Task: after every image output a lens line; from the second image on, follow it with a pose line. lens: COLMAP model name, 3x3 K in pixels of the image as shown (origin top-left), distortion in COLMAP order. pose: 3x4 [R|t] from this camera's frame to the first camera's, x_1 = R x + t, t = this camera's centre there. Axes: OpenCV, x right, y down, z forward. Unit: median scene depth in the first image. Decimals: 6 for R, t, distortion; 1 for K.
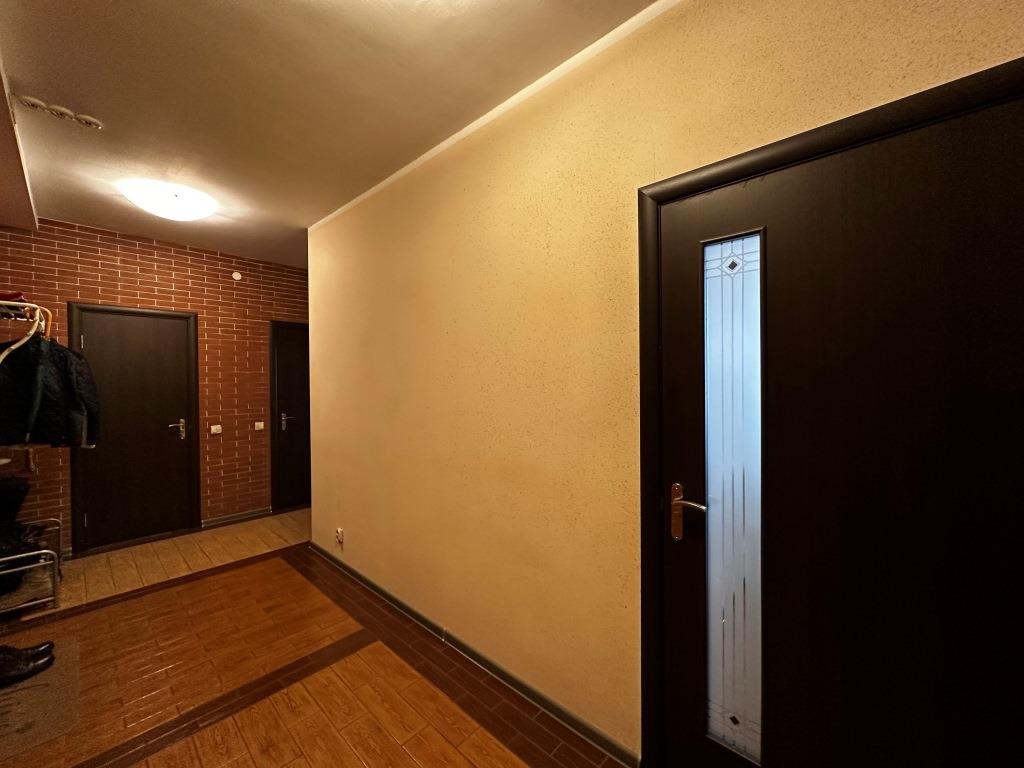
lens RADIAL K [[408.8, 0, 513.5], [0, 408.8, 382.2], [0, 0, 1]] dist [-0.003258, 0.000307]
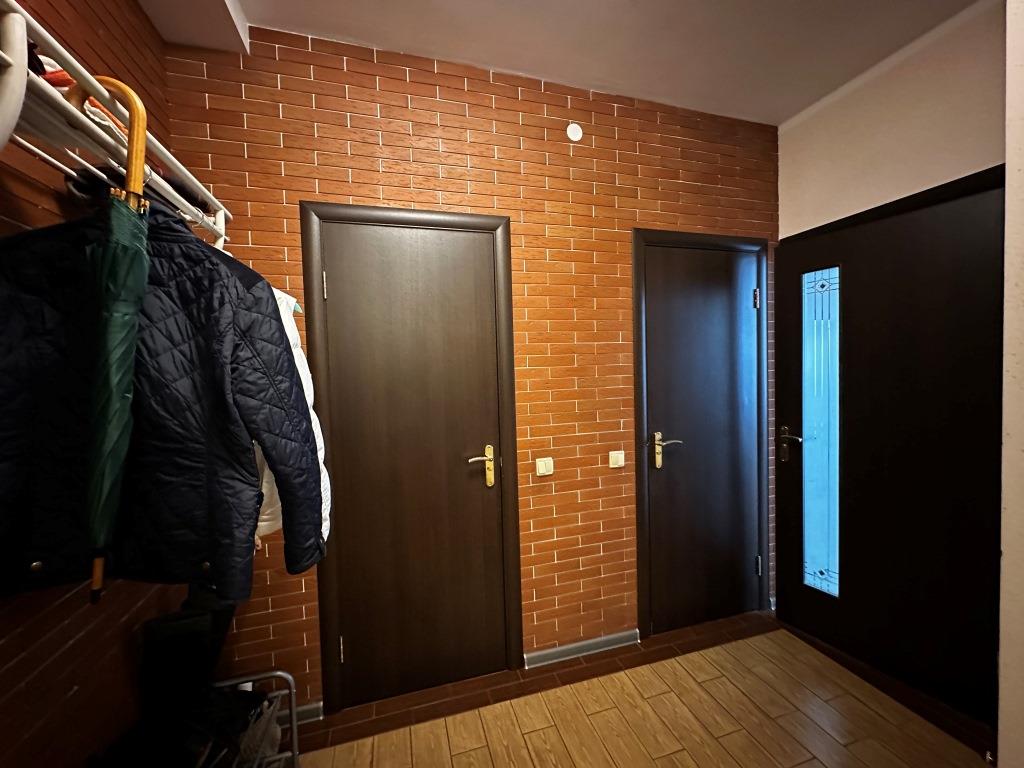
lens RADIAL K [[408.8, 0, 512.2], [0, 408.8, 383.1], [0, 0, 1]] dist [-0.003258, 0.000307]
pose [[0.859283, 0.001919, -0.511497, -0.521750], [0.017684, 0.999284, 0.033456, 0.003357], [0.511194, -0.037794, 0.858634, 0.581207]]
